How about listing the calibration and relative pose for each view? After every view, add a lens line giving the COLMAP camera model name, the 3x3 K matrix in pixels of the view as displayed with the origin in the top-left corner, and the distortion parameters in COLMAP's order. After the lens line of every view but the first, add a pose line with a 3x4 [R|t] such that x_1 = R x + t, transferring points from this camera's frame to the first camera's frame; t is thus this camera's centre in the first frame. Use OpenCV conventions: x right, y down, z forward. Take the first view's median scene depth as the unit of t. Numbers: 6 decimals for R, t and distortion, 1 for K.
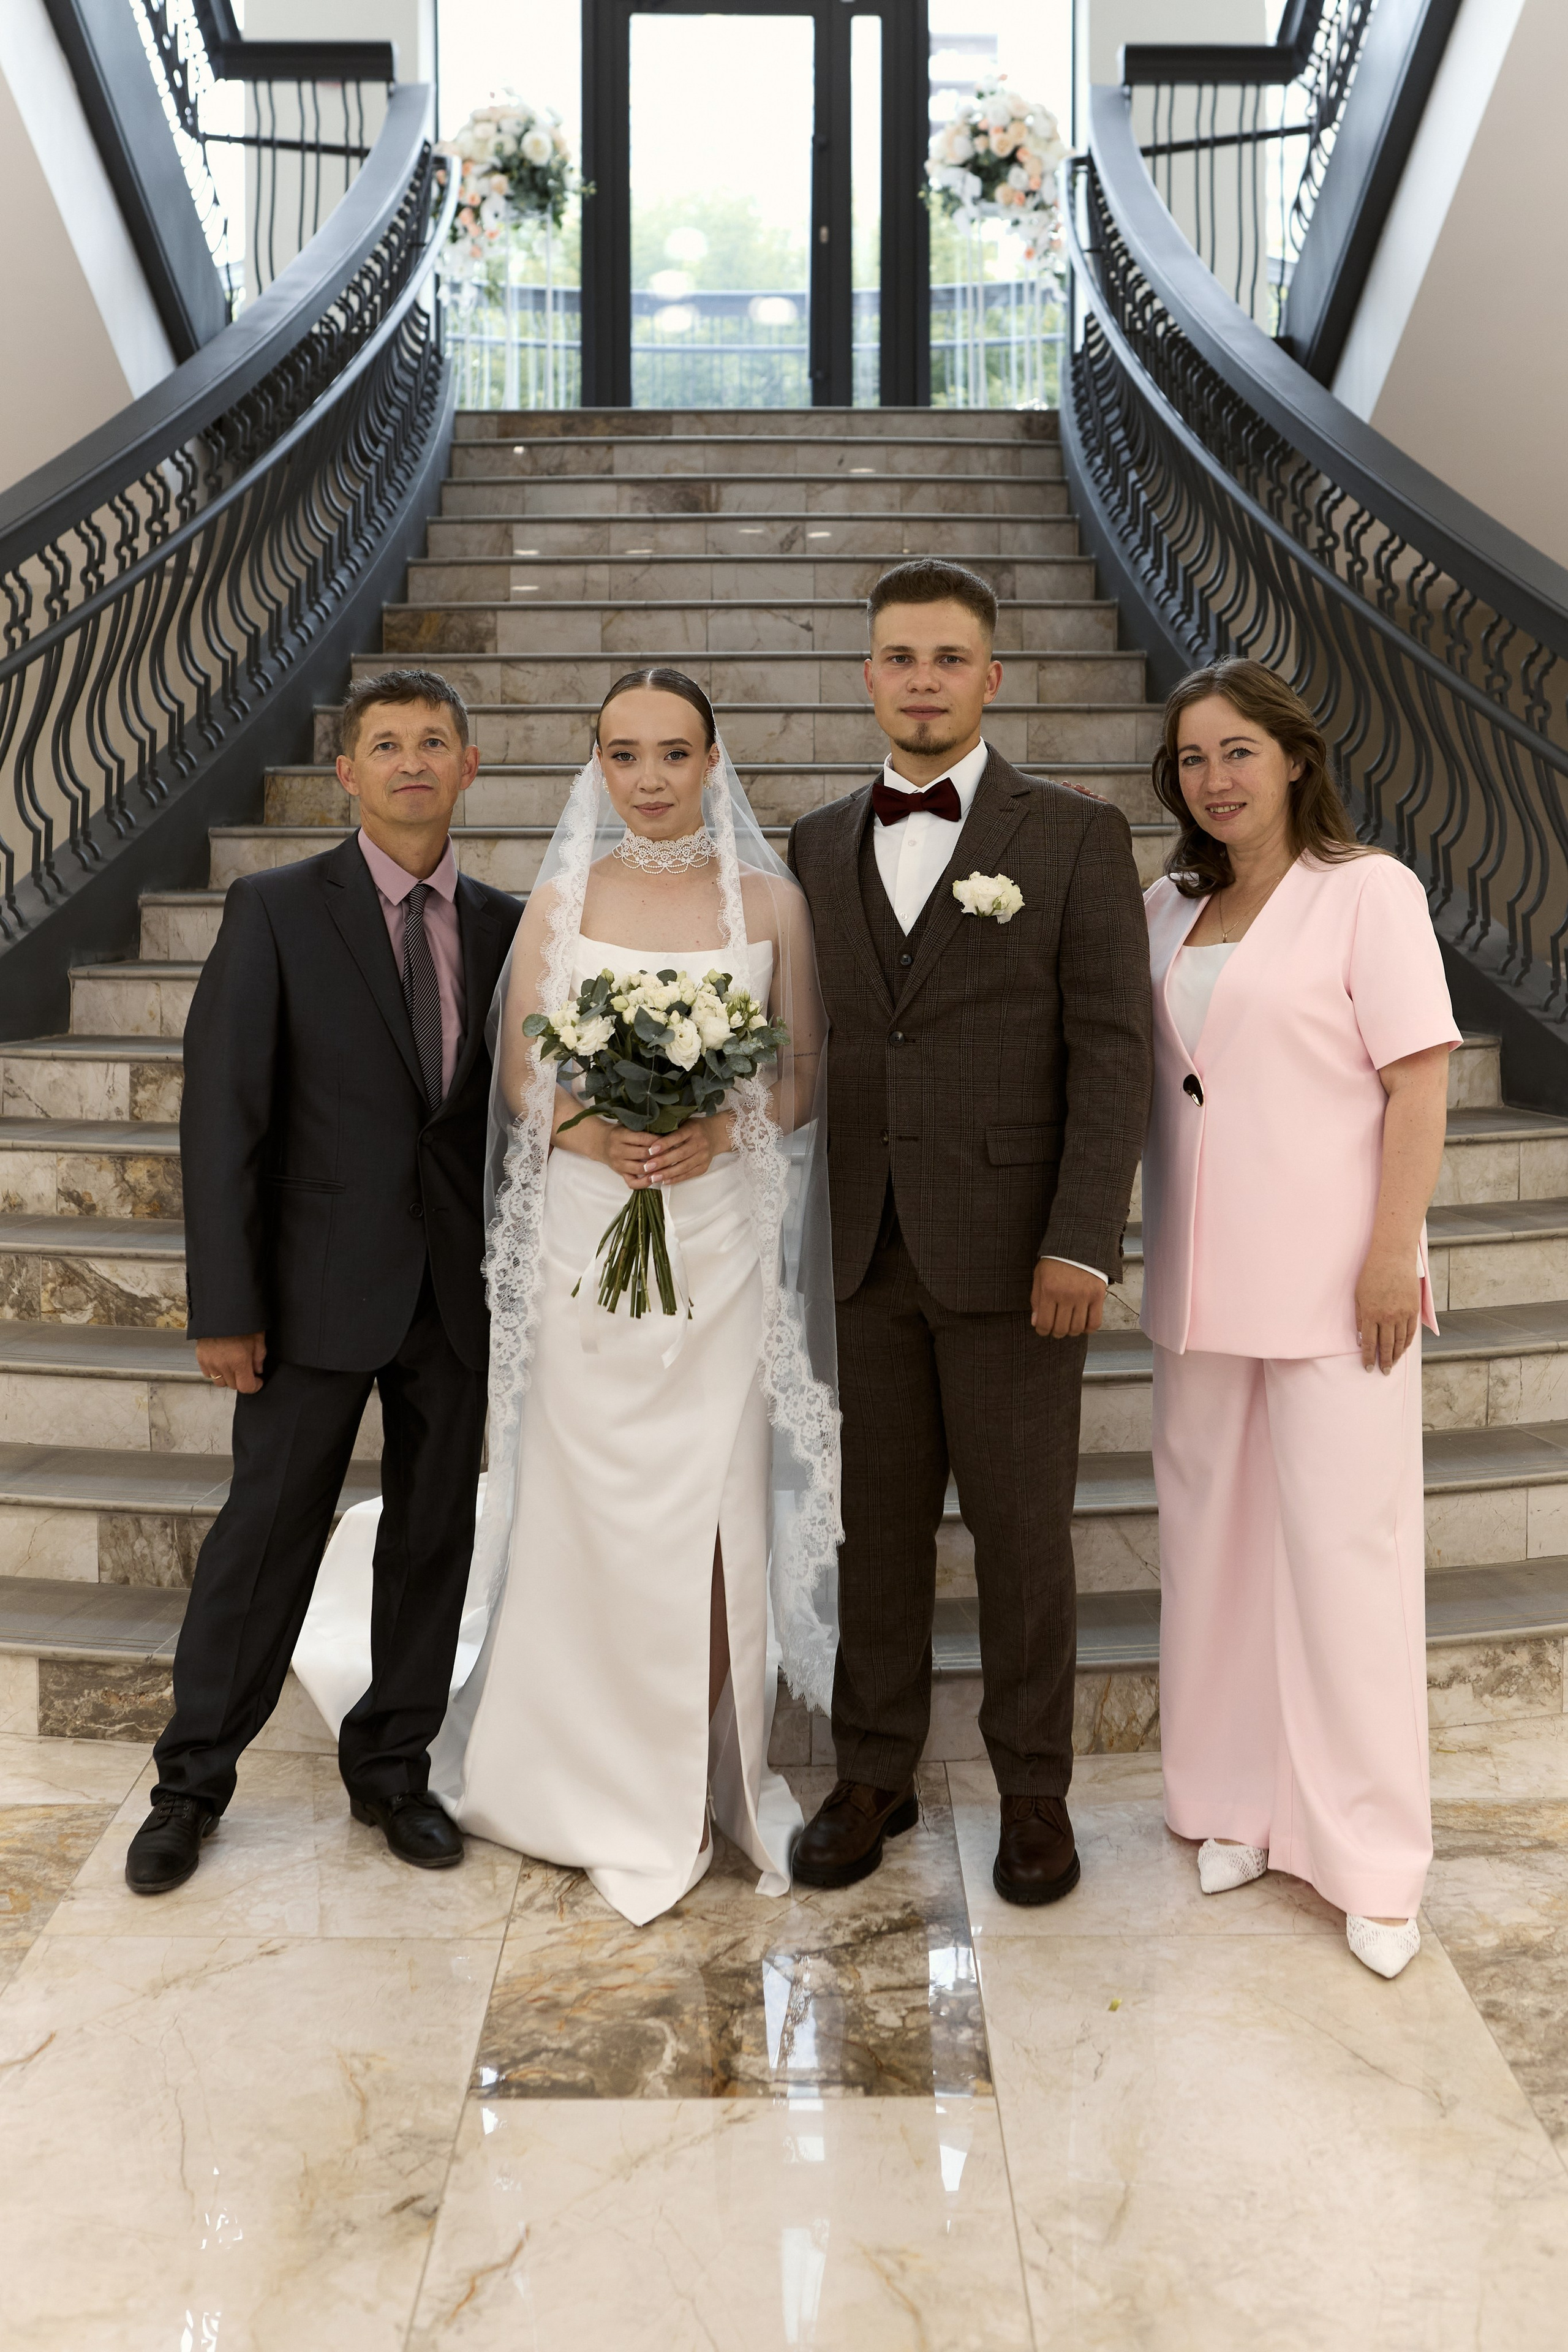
lens RADIAL K [[2726.5, 0, 725.4], [0, 2726.5, 974.4], [0, 0, 1]] dist [0.004021, 0.014485]
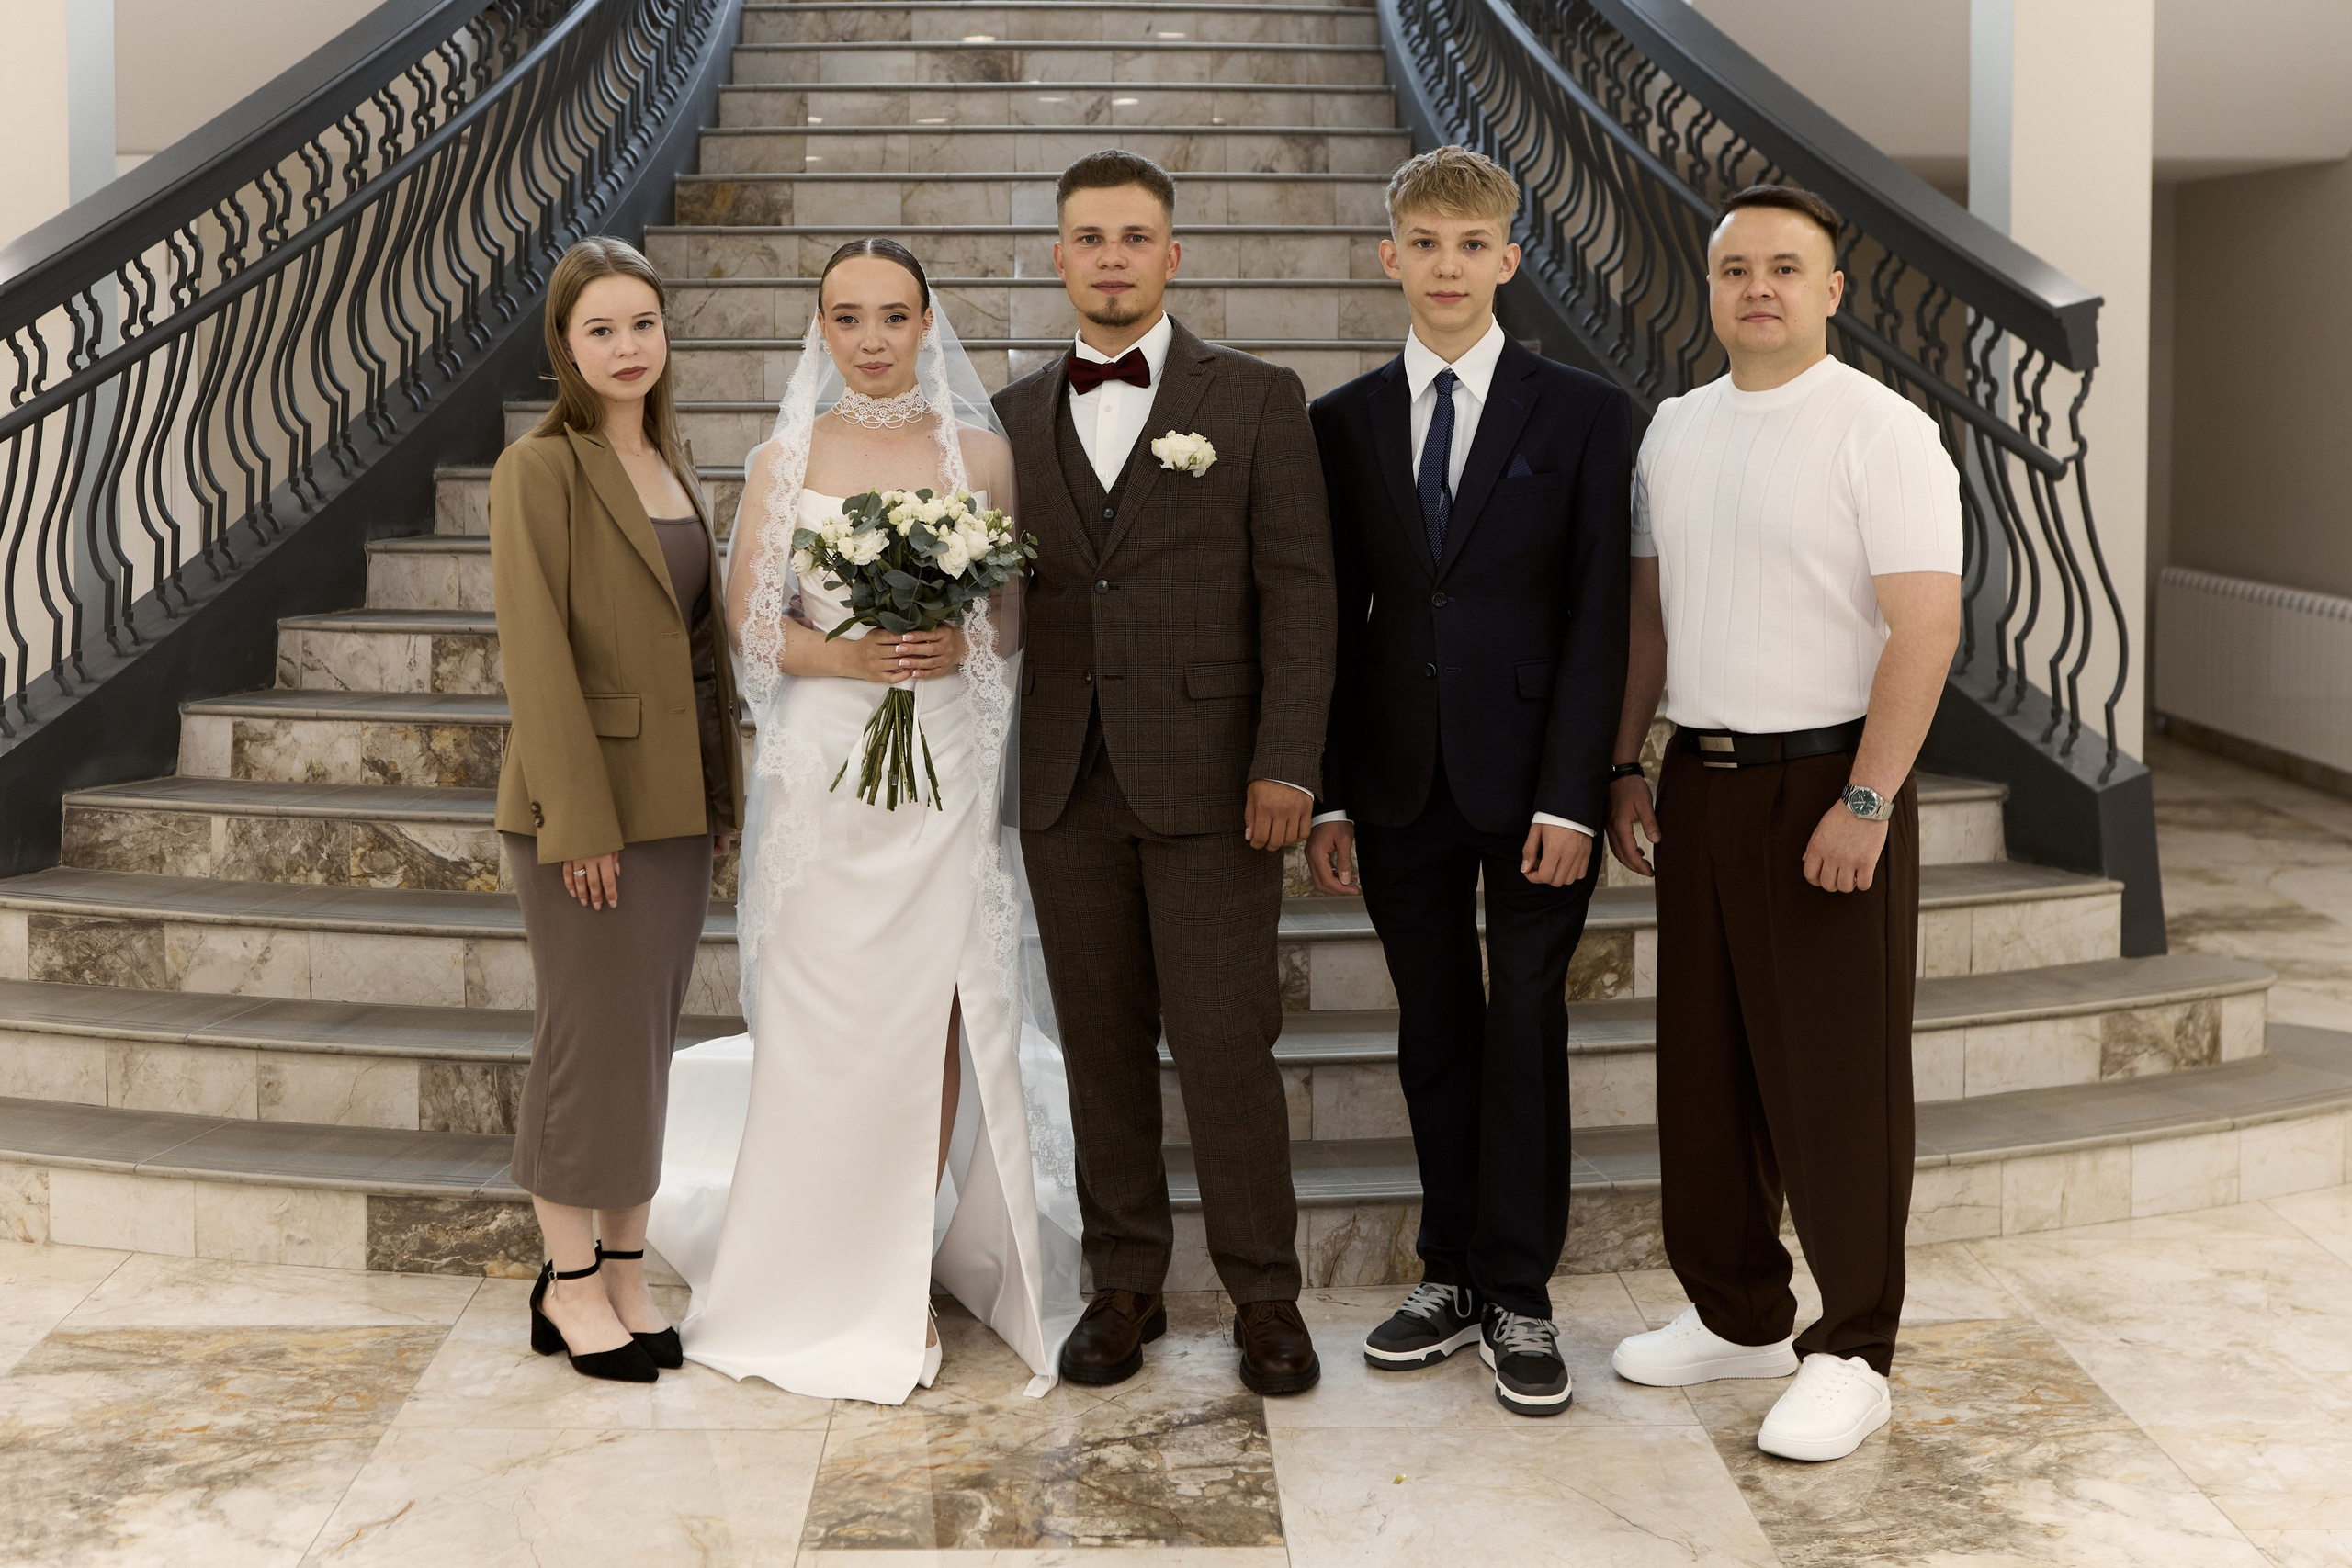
lens RADIAL K [[3854.6, 0, 1005.1], [0, 3854.6, 609.9], [0, 0, 1]] dist [0.025019, -0.024054]
pose [[0.999980, 0.003648, 0.005246, -0.016186], [-0.003535, 0.999765, -0.021389, 0.050756], [-0.005322, 0.021370, 0.999757, -0.391275]]
